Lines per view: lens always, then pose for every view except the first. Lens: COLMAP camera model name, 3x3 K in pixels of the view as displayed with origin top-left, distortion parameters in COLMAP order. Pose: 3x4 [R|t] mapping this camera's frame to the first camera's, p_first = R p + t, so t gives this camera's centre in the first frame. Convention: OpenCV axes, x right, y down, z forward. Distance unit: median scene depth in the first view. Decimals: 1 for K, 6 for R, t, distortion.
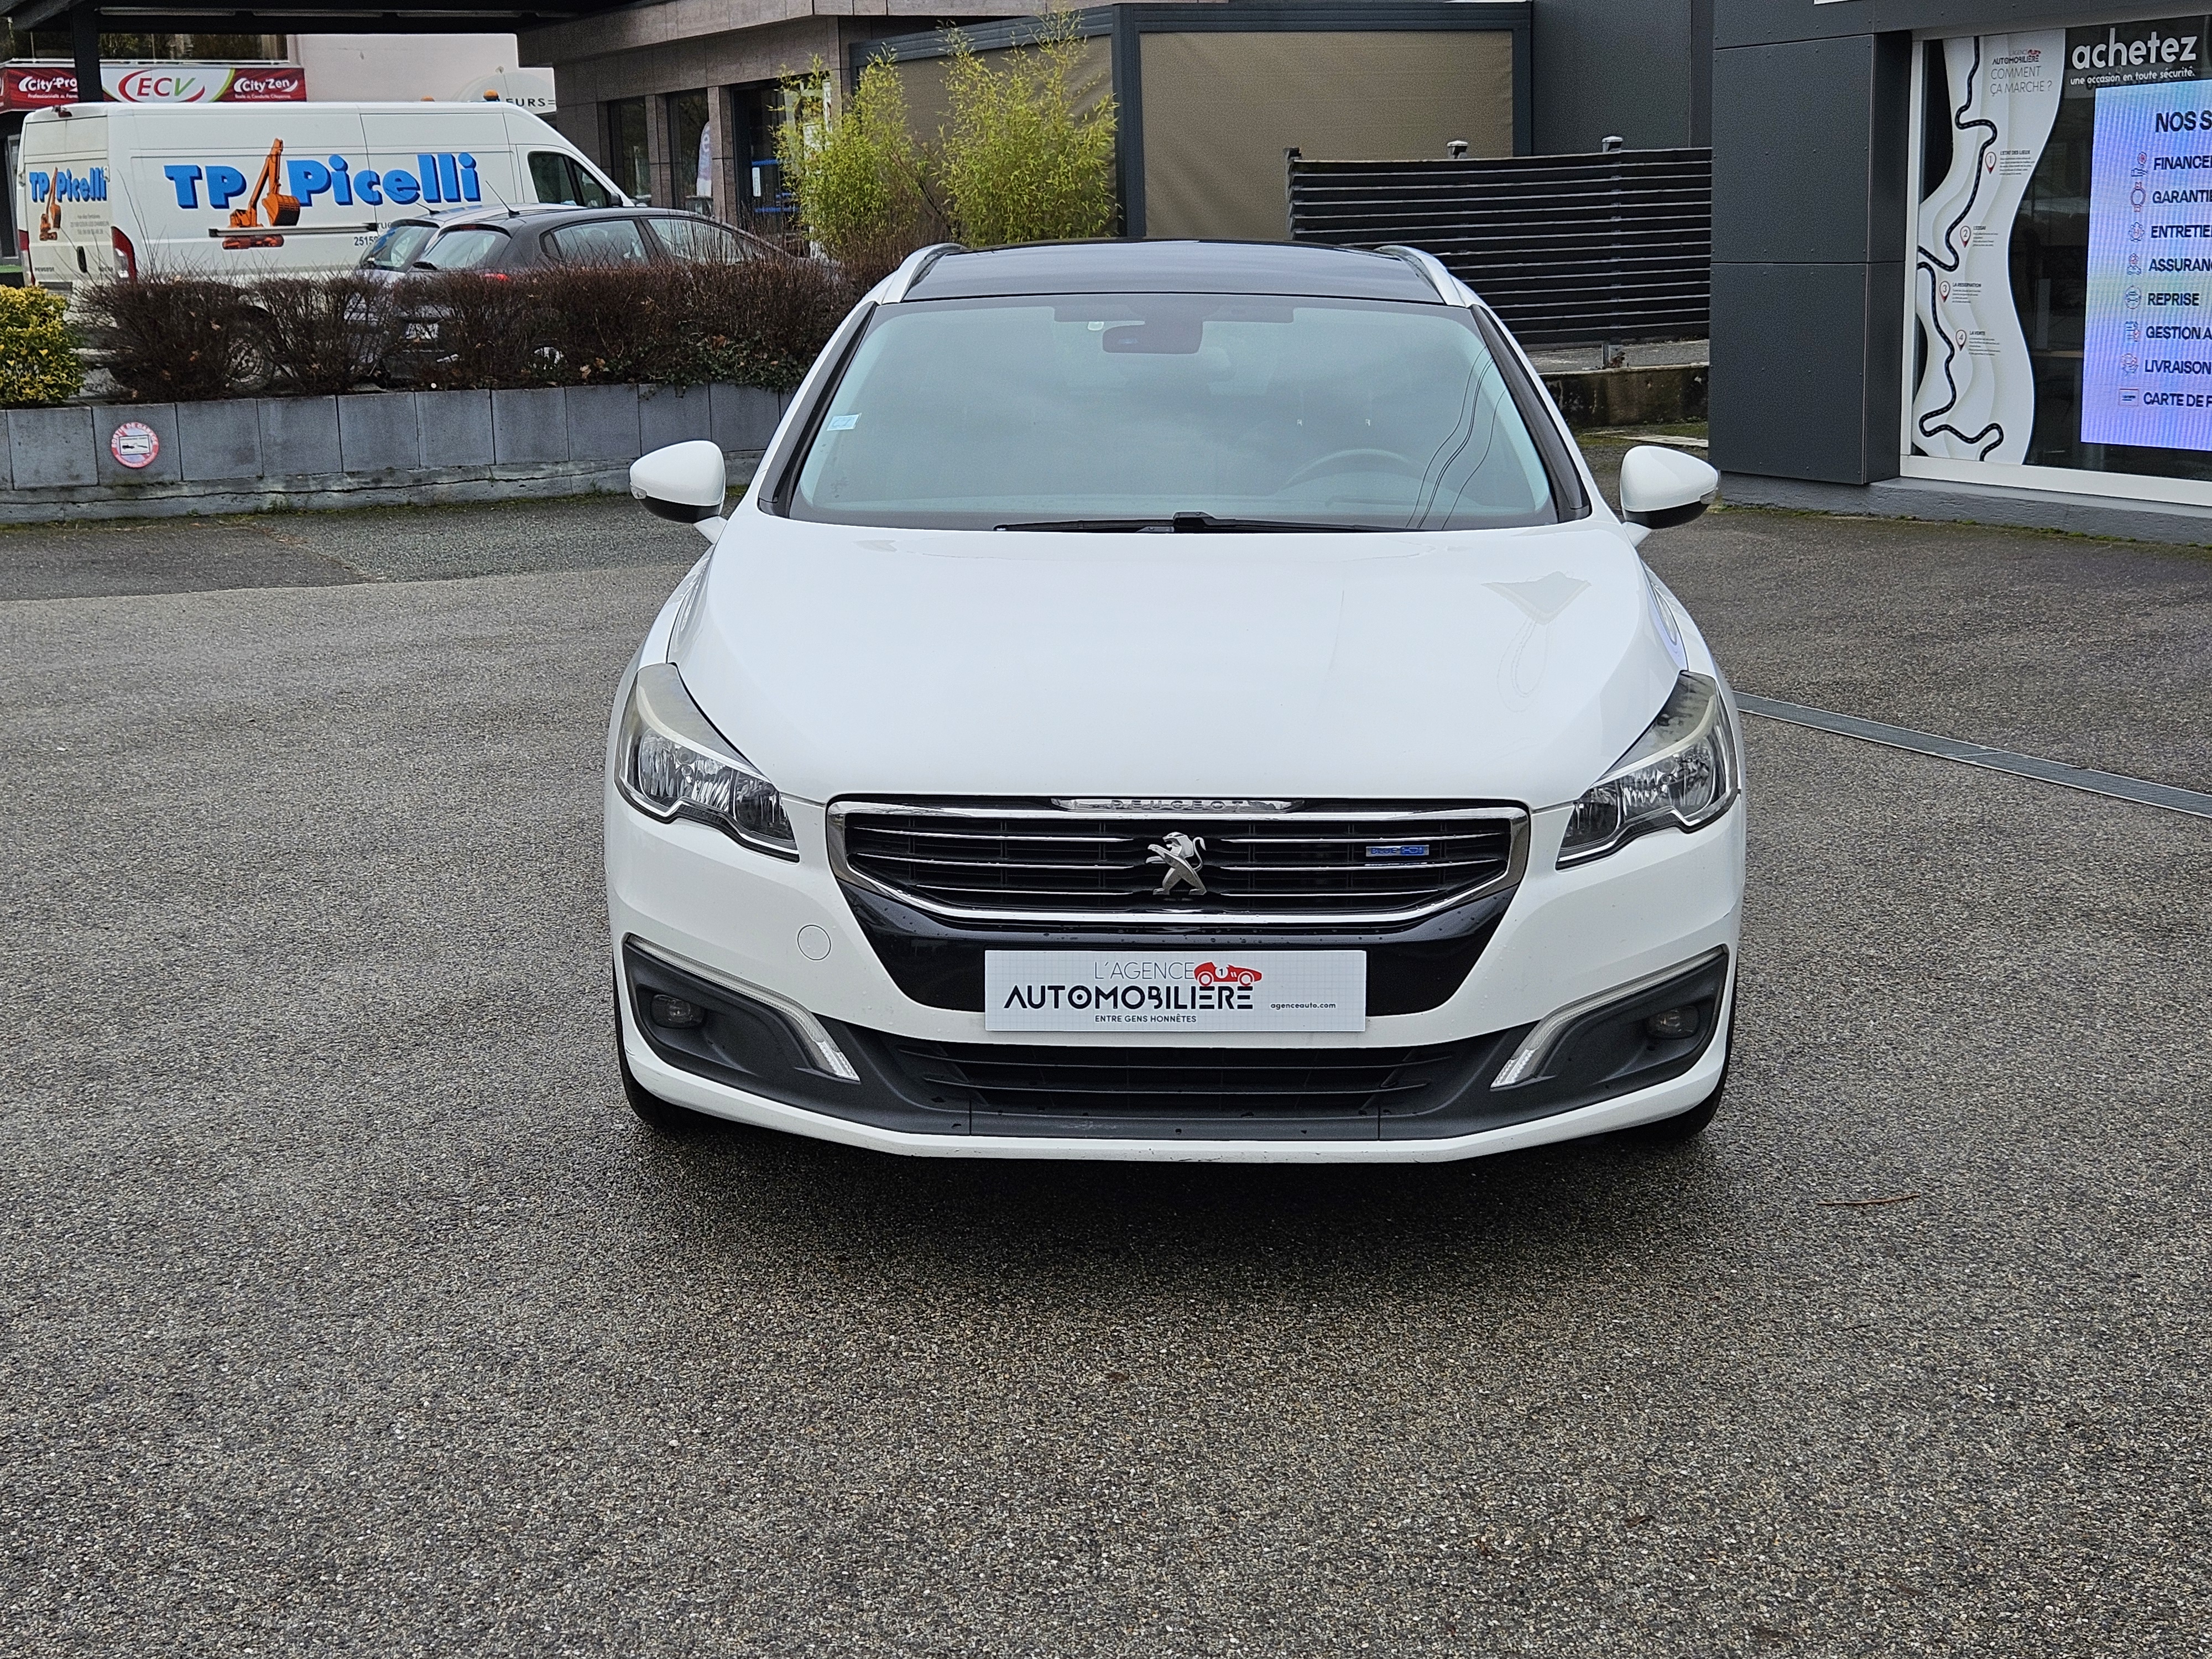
lens RADIAL K [[3025.2, 0, 1116.4], [0, 3025.2, 759.6], [0, 0, 1]] dist [0.094864, -0.125340]
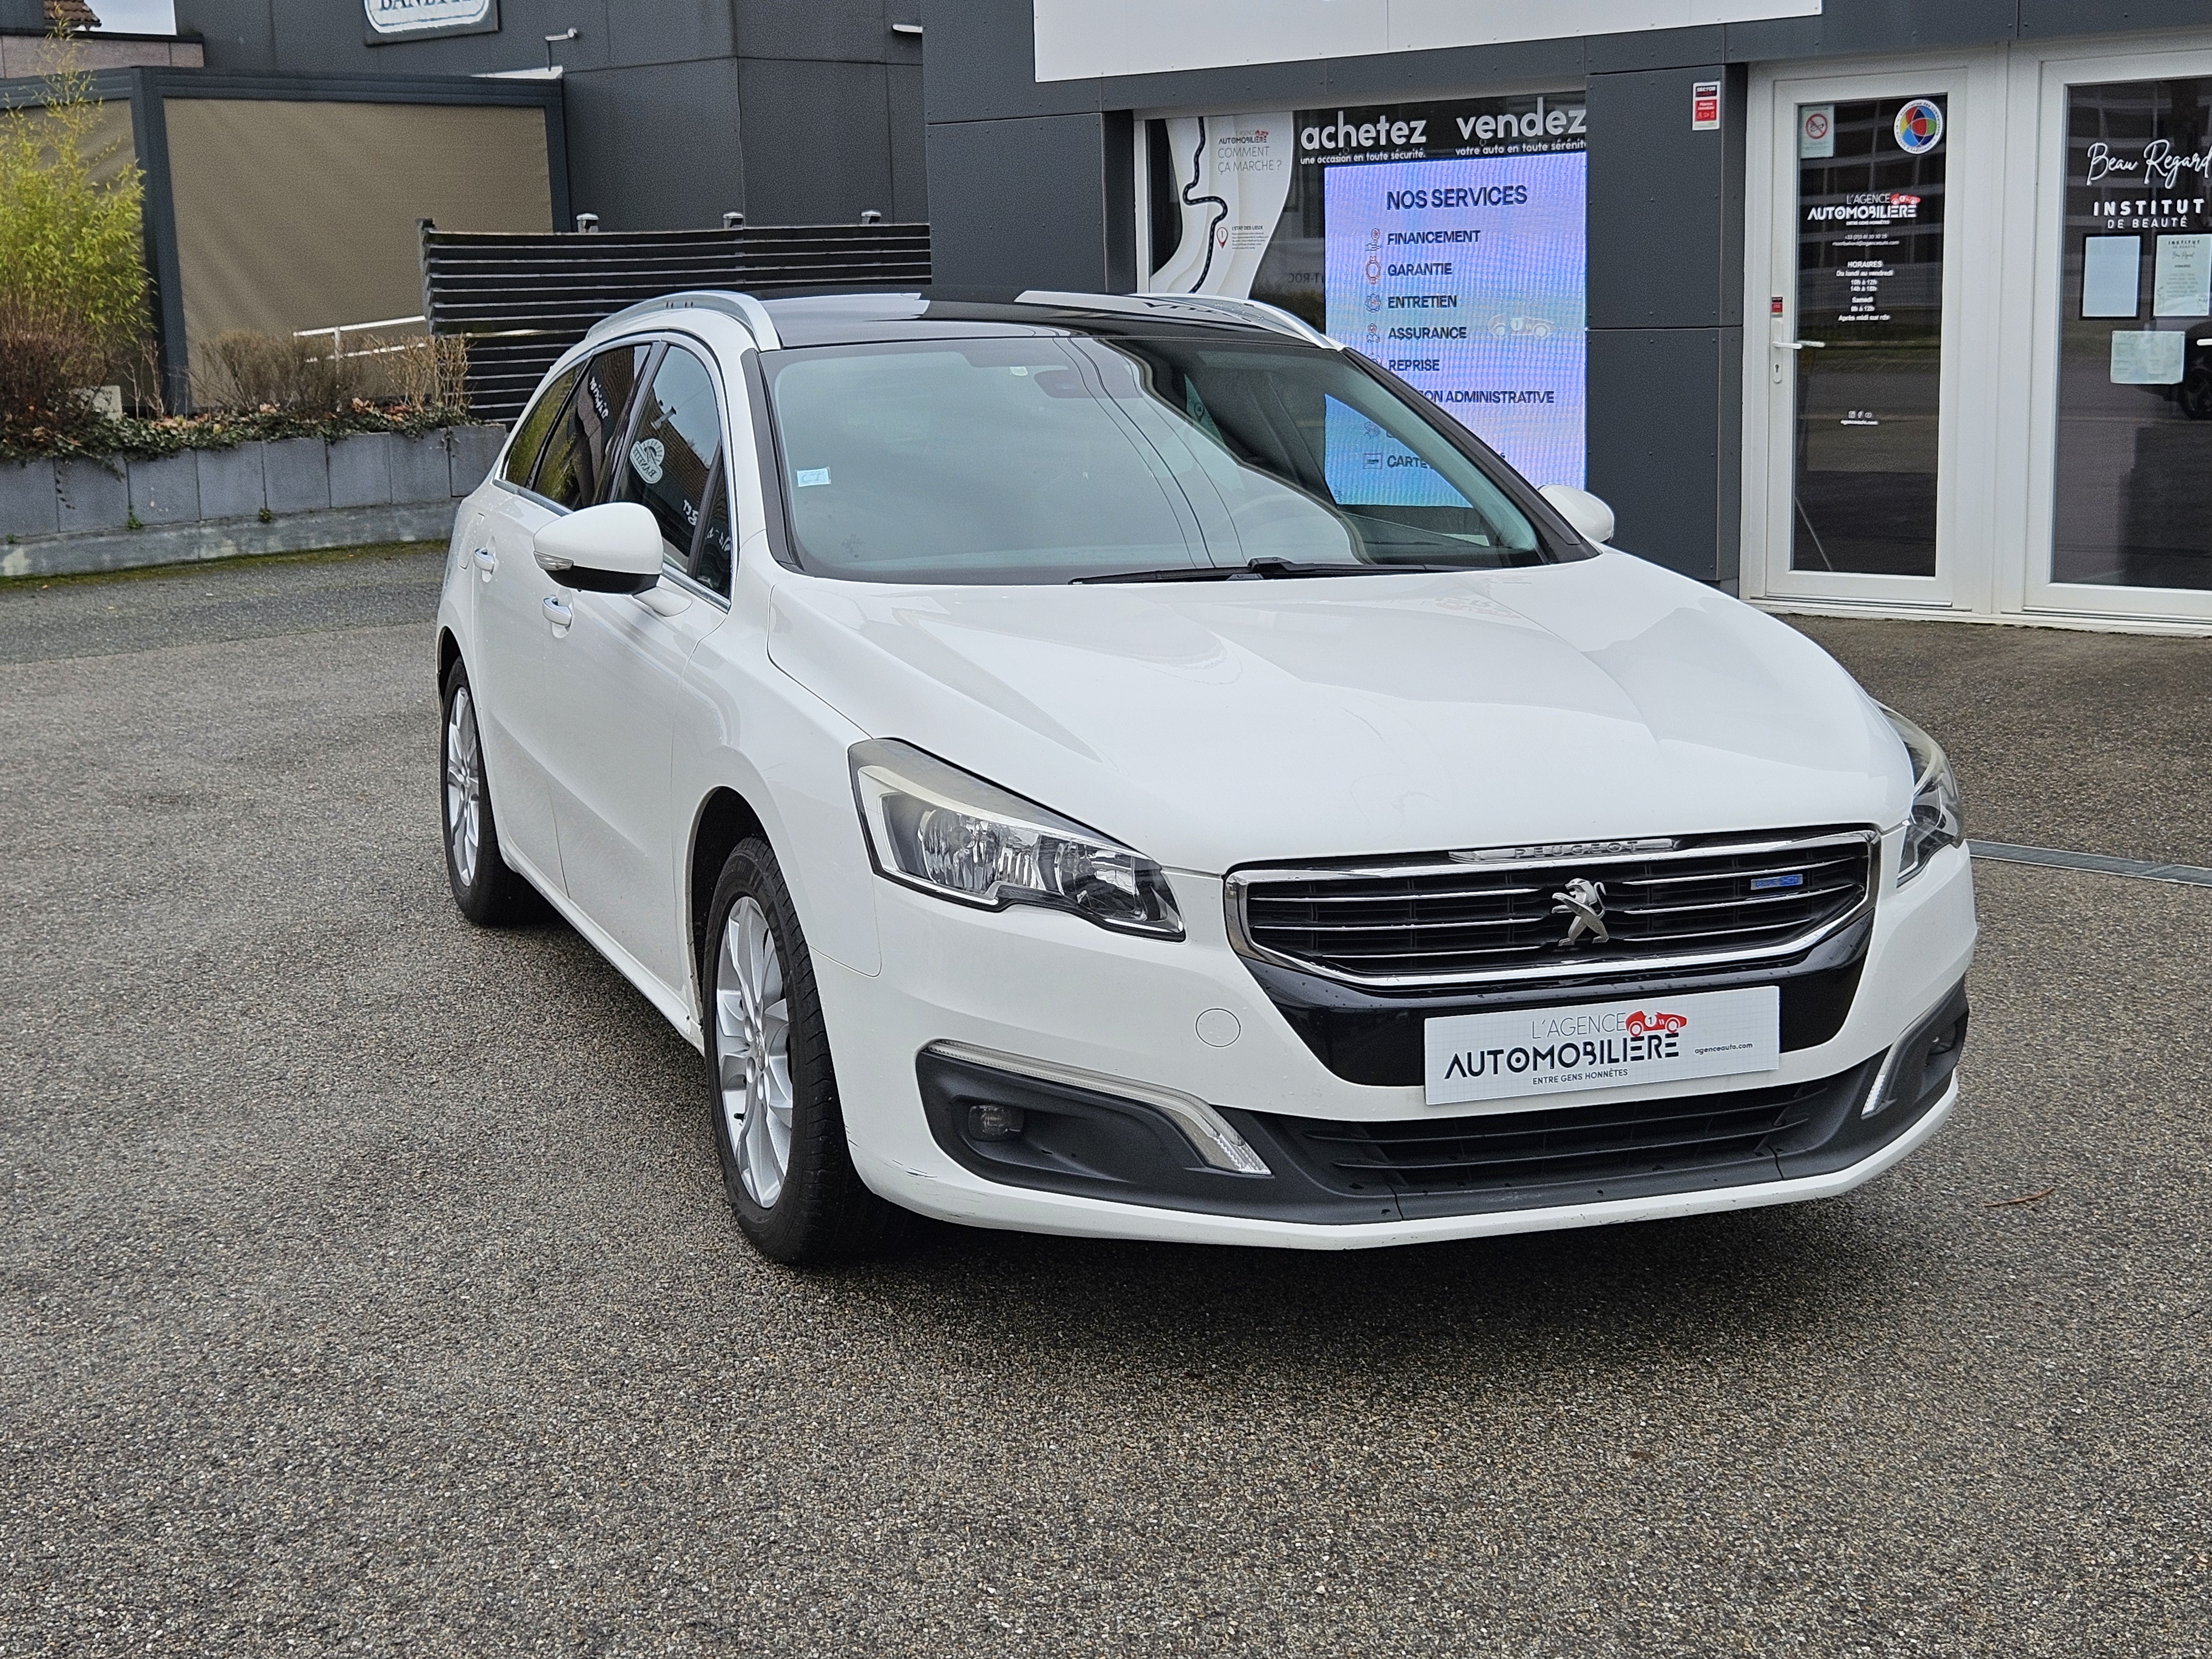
lens RADIAL K [[3025.2, 0, 1116.4], [0, 3025.2, 759.6], [0, 0, 1]] dist [0.094864, -0.125340]
pose [[0.933596, -0.055941, 0.353934, -0.405798], [0.065749, 0.997712, -0.015736, -0.007085], [-0.352244, 0.037961, 0.935138, 0.141756]]
